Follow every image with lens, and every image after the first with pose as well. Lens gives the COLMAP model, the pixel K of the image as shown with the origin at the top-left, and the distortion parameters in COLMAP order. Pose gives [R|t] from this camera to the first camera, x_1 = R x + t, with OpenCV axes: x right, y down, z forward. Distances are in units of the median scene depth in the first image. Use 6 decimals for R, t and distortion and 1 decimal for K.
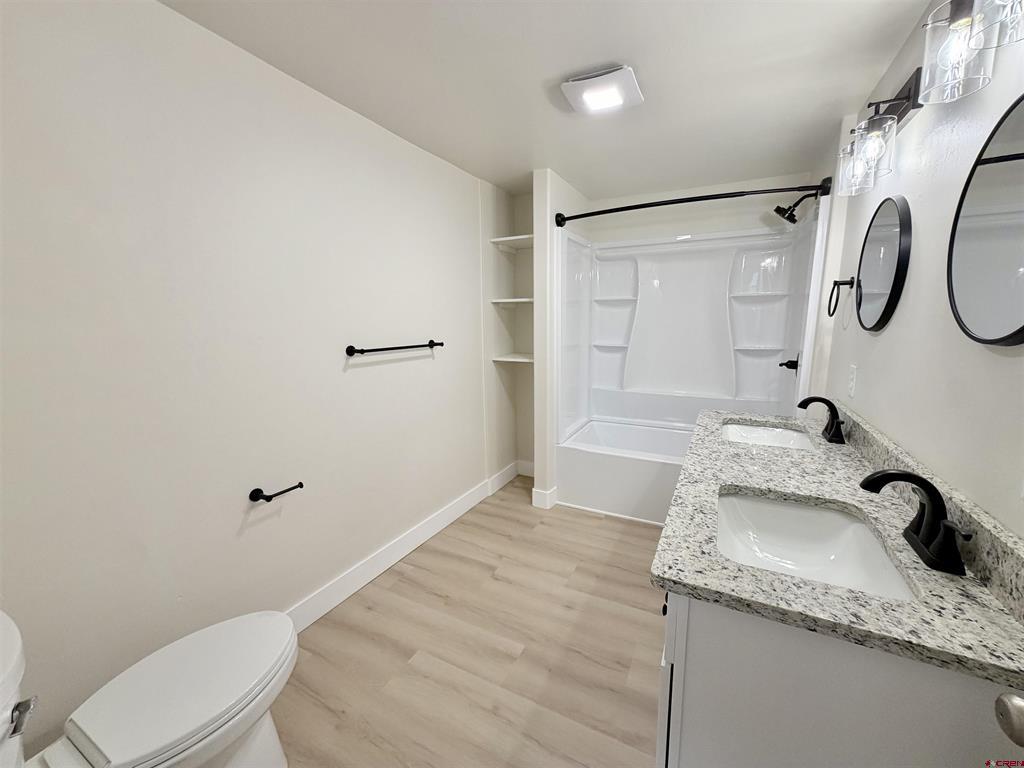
lens RADIAL K [[409.8, 0, 517.9], [0, 409.8, 383.6], [0, 0, 1]] dist [0.000909, -0.000001]
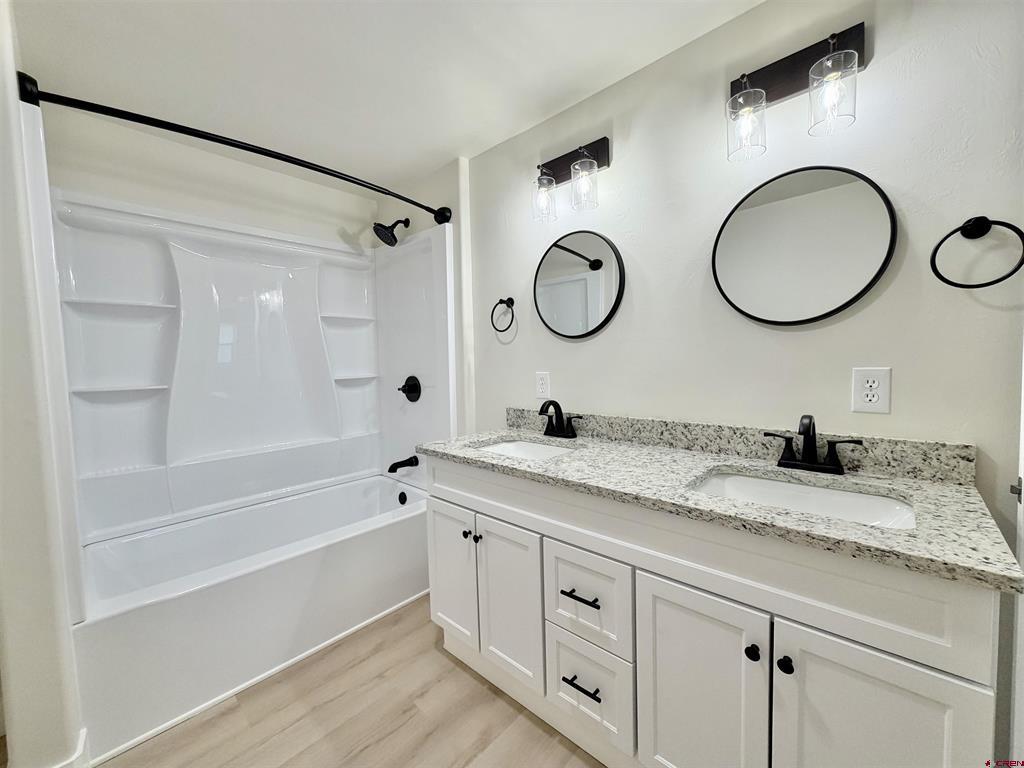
lens RADIAL K [[409.8, 0, 517.9], [0, 409.8, 383.6], [0, 0, 1]] dist [0.000909, -0.000001]
pose [[0.272207, -0.054844, 0.960674, -0.205970], [0.173202, 0.984860, 0.007147, -0.021404], [-0.946522, 0.164445, 0.277585, 0.511625]]
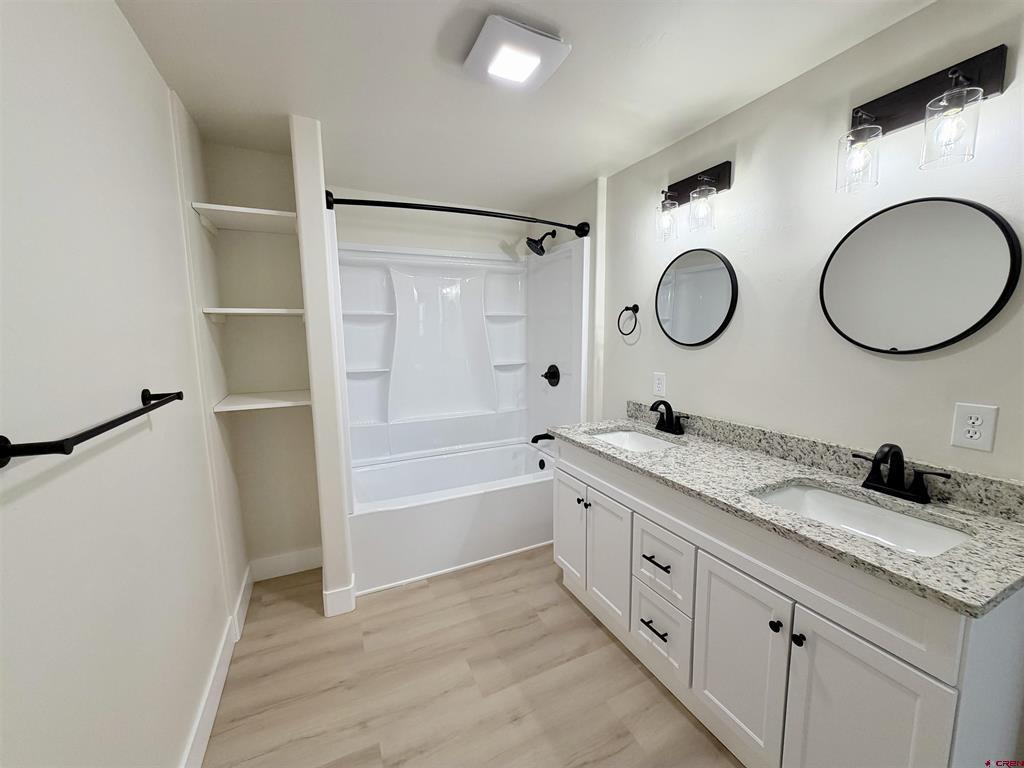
lens RADIAL K [[409.8, 0, 517.9], [0, 409.8, 383.6], [0, 0, 1]] dist [0.000909, -0.000001]
pose [[0.606023, -0.101068, 0.789001, -0.325401], [0.131644, 0.990961, 0.025823, -0.069568], [-0.784478, 0.088218, 0.613850, 0.380196]]
